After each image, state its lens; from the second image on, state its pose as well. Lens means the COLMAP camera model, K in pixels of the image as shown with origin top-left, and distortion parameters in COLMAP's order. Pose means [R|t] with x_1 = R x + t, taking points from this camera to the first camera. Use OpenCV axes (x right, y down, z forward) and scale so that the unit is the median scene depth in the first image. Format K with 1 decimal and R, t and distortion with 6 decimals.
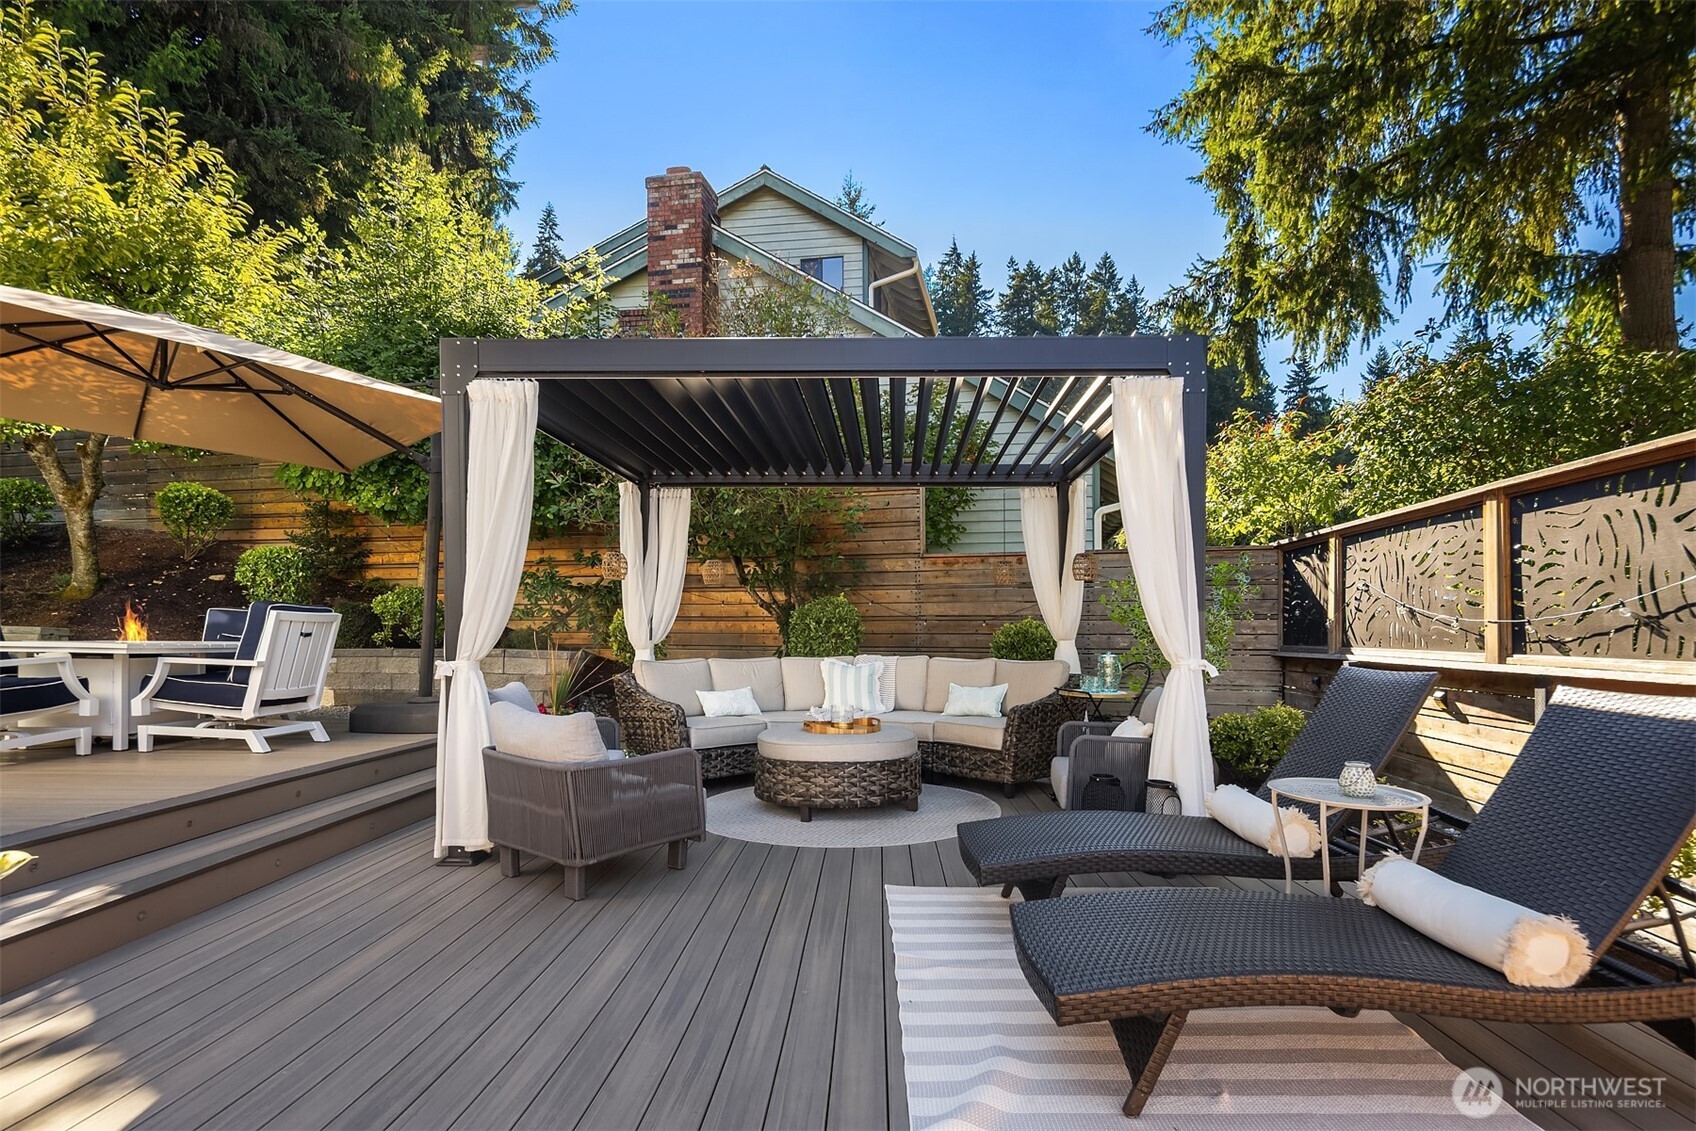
lens RADIAL K [[817.7, 0, 852.9], [0, 817.7, 631.4], [0, 0, 1]] dist [0.001601, -0.001393]
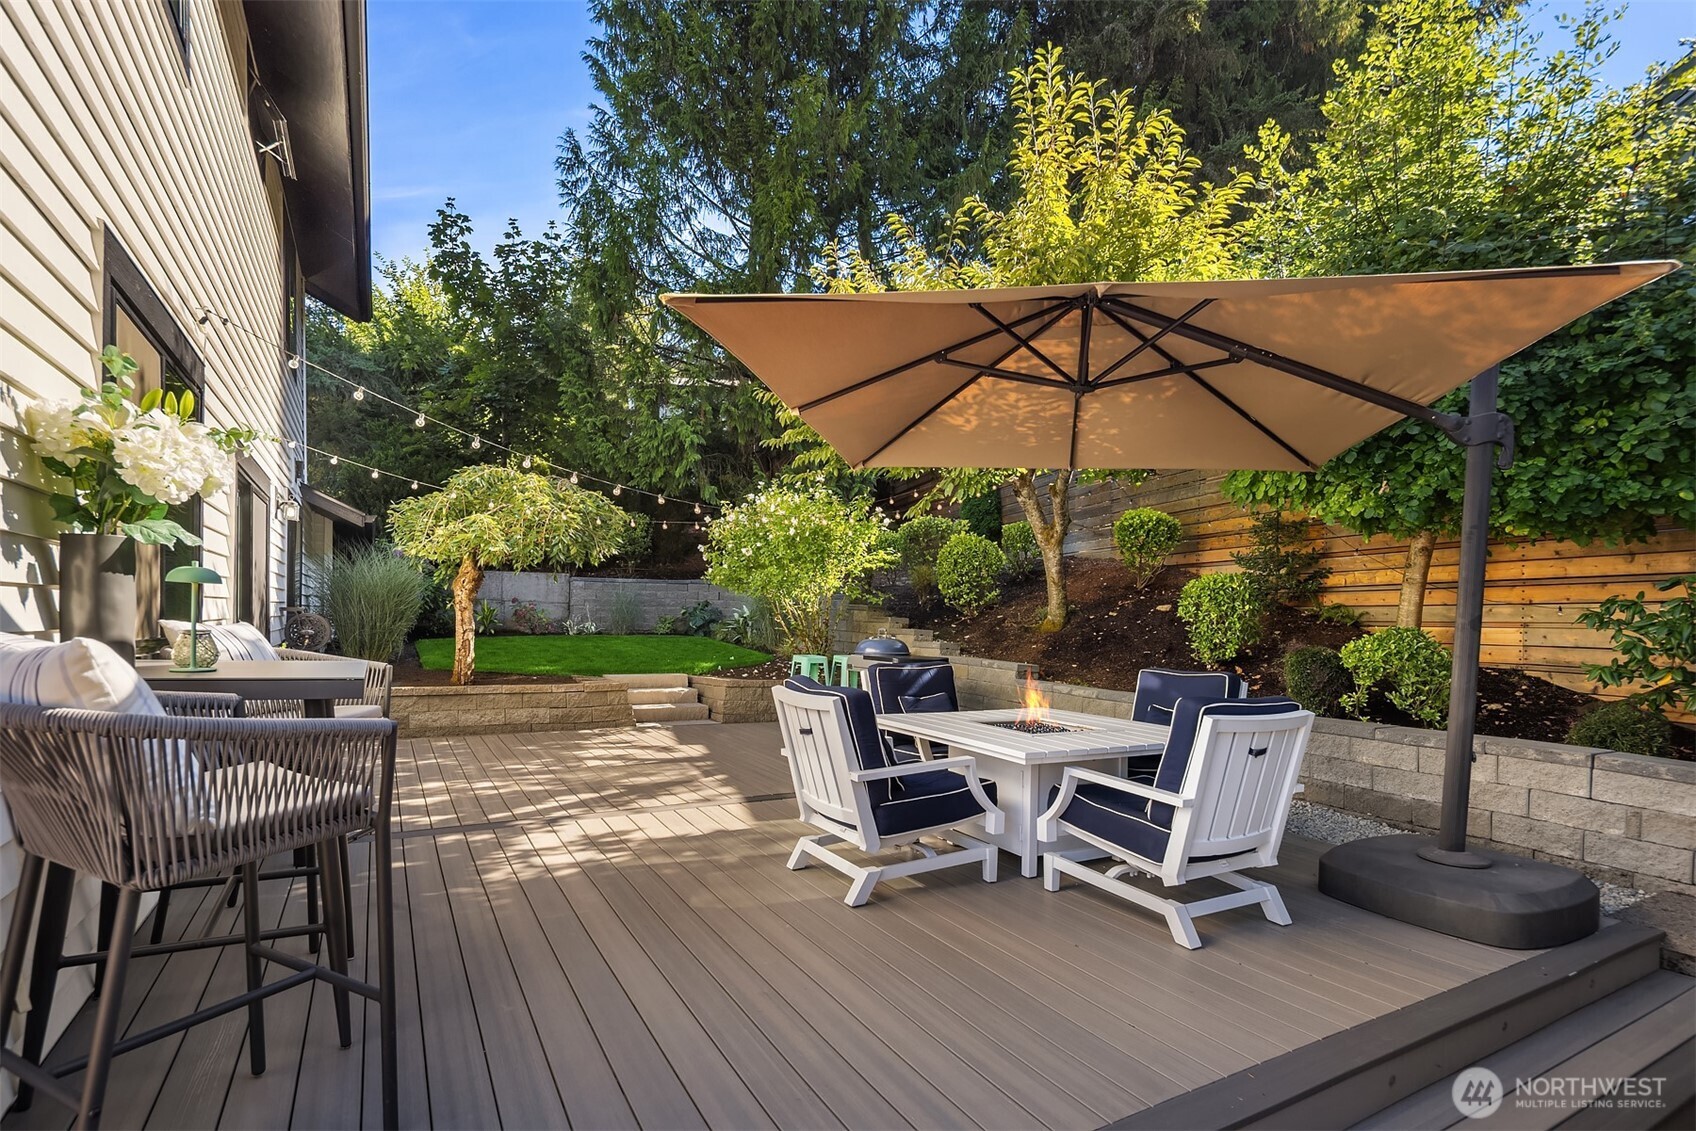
lens RADIAL K [[817.7, 0, 852.9], [0, 817.7, 631.4], [0, 0, 1]] dist [0.001601, -0.001393]
pose [[0.506636, 0.013967, -0.862047, -0.195304], [-0.012757, 0.999881, 0.008703, -0.053319], [0.862066, 0.006588, 0.506753, 0.283669]]
